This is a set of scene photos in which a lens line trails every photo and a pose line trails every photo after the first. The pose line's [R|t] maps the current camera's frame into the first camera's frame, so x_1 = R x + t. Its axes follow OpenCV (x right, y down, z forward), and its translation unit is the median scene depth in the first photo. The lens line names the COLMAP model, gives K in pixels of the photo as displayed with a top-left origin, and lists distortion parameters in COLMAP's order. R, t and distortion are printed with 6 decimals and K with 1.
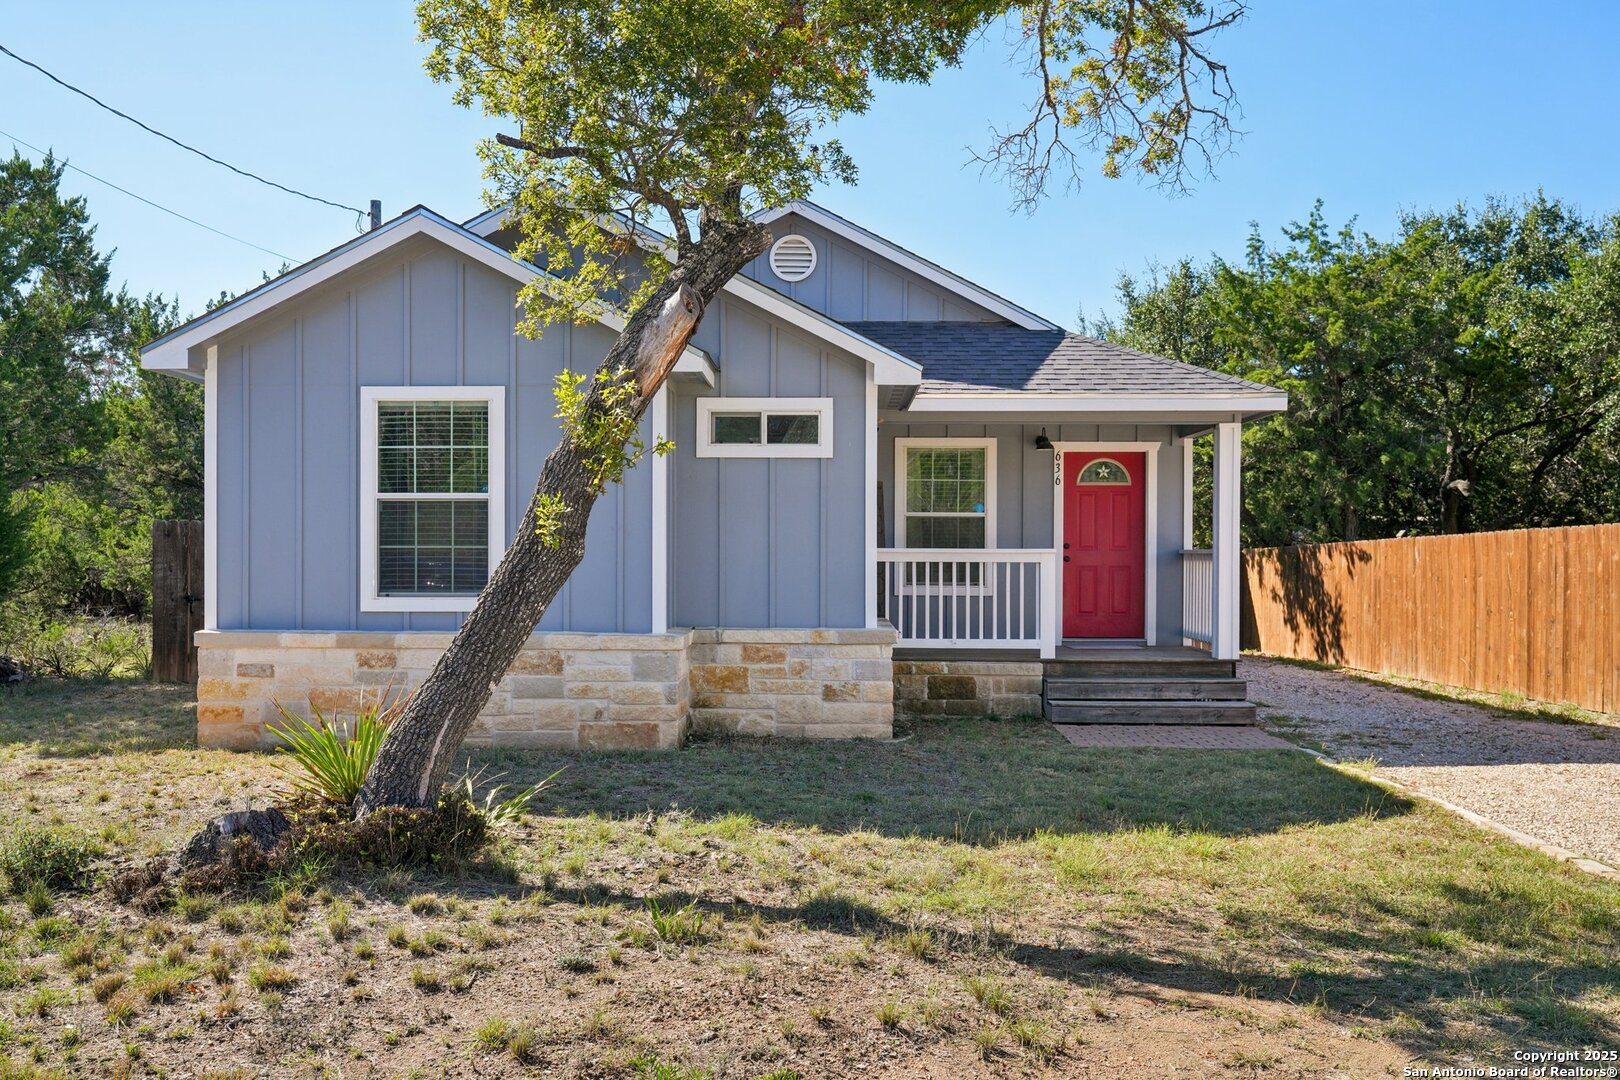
lens RADIAL K [[1323.3, 0, 810.0], [0, 1323.3, 540.0], [0, 0, 1]] dist [0.091576, -0.150442]
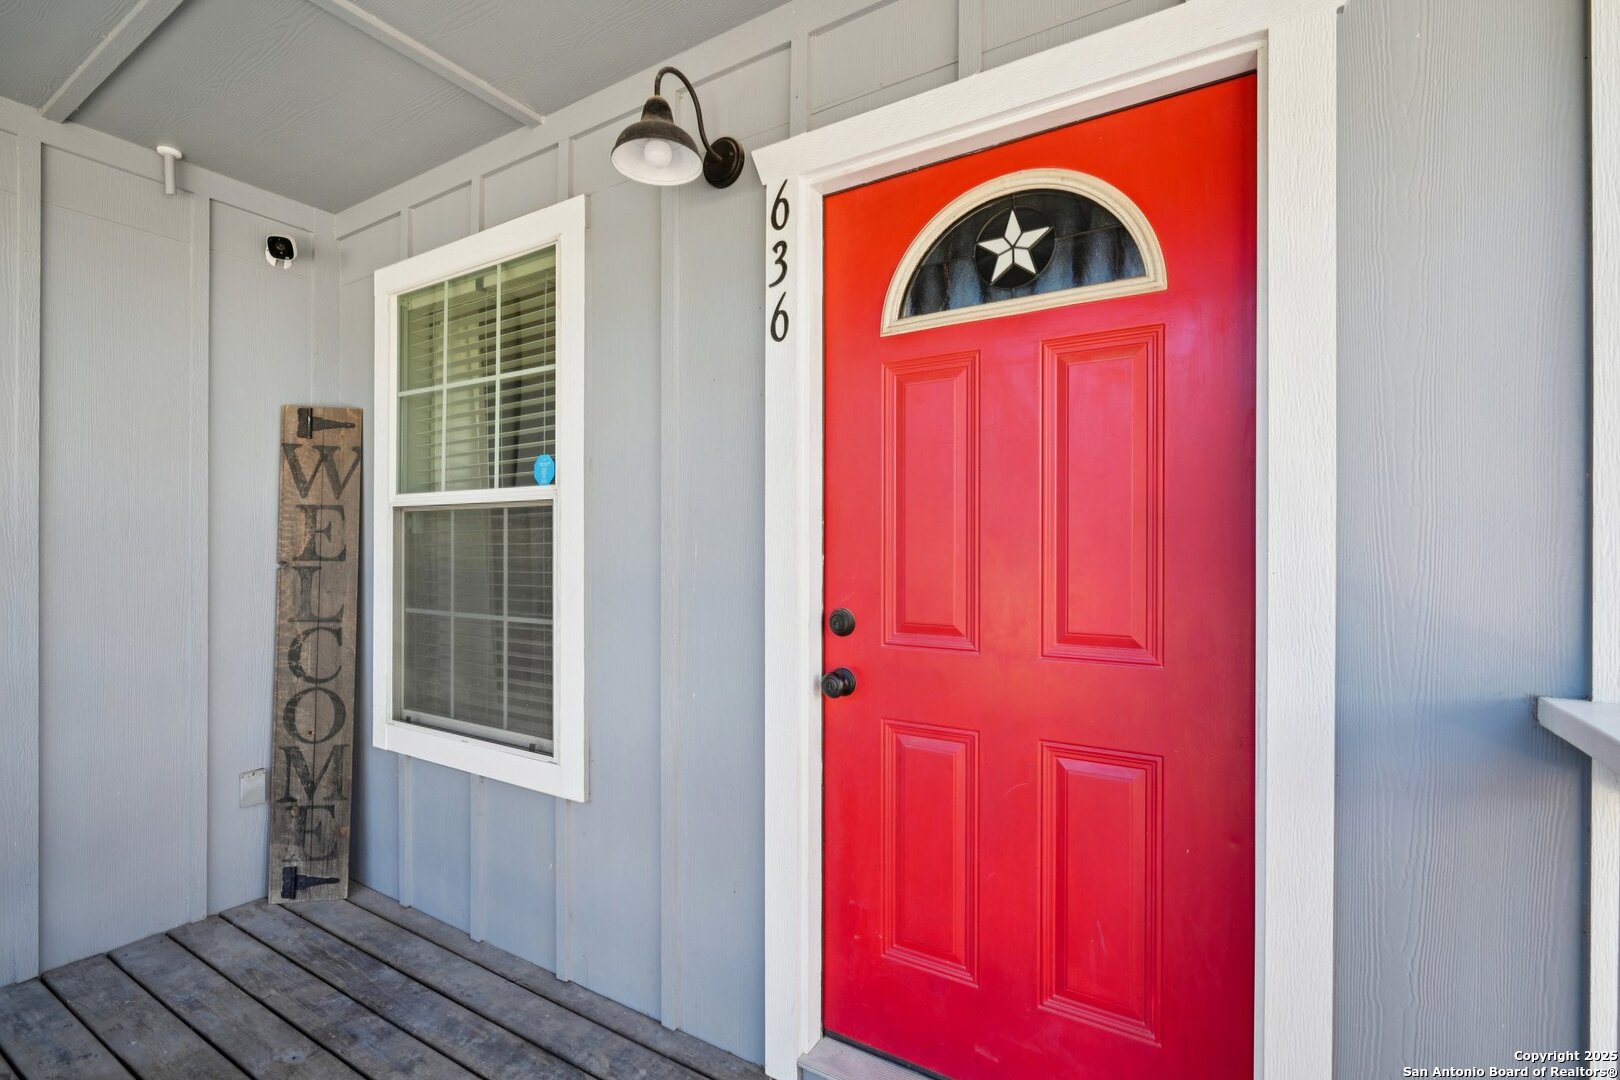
lens RADIAL K [[731.7, 0, 810.0], [0, 731.7, 540.0], [0, 0, 1]] dist [-0.000484, -0.000054]
pose [[0.862941, -0.001304, -0.505302, 0.327776], [0.004830, 0.999972, 0.005668, -0.013267], [0.505281, -0.007332, 0.862924, 1.177880]]
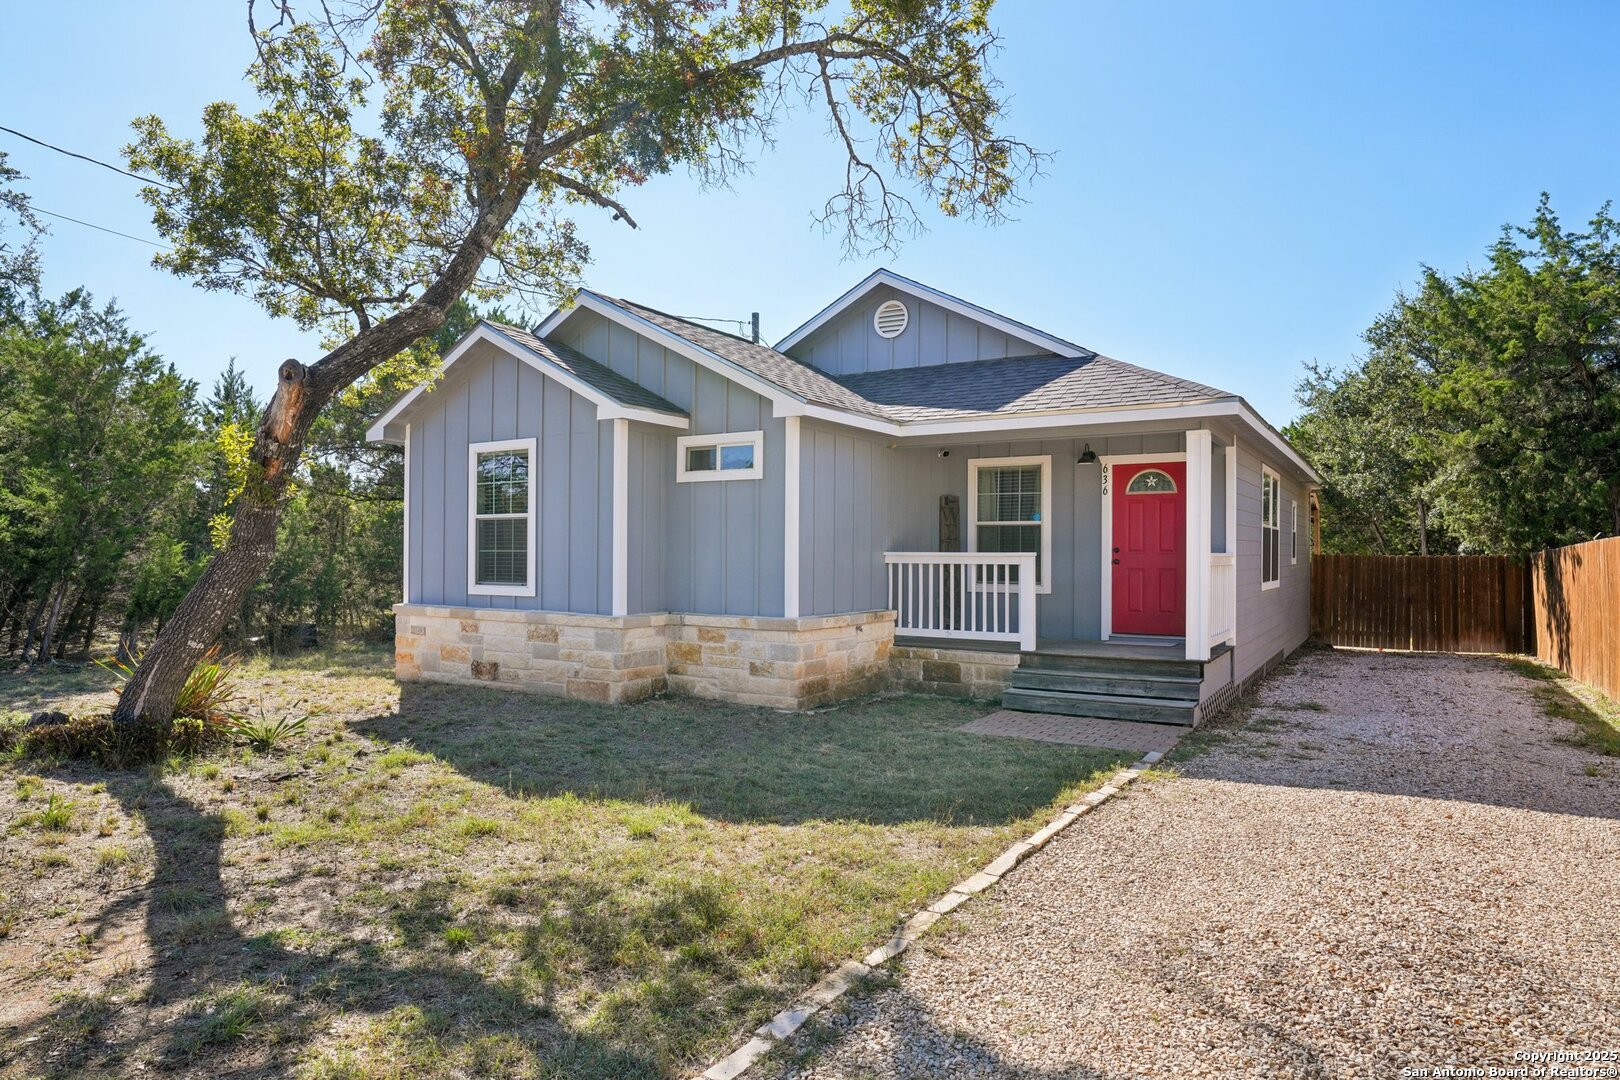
lens RADIAL K [[972.4, 0, 810.0], [0, 972.4, 540.0], [0, 0, 1]] dist [-0.002079, 0.001236]
pose [[0.863611, -0.005883, -0.504124, 0.500253], [0.002511, 0.999970, -0.007368, 0.001807], [0.504152, 0.005097, 0.863600, 0.231570]]
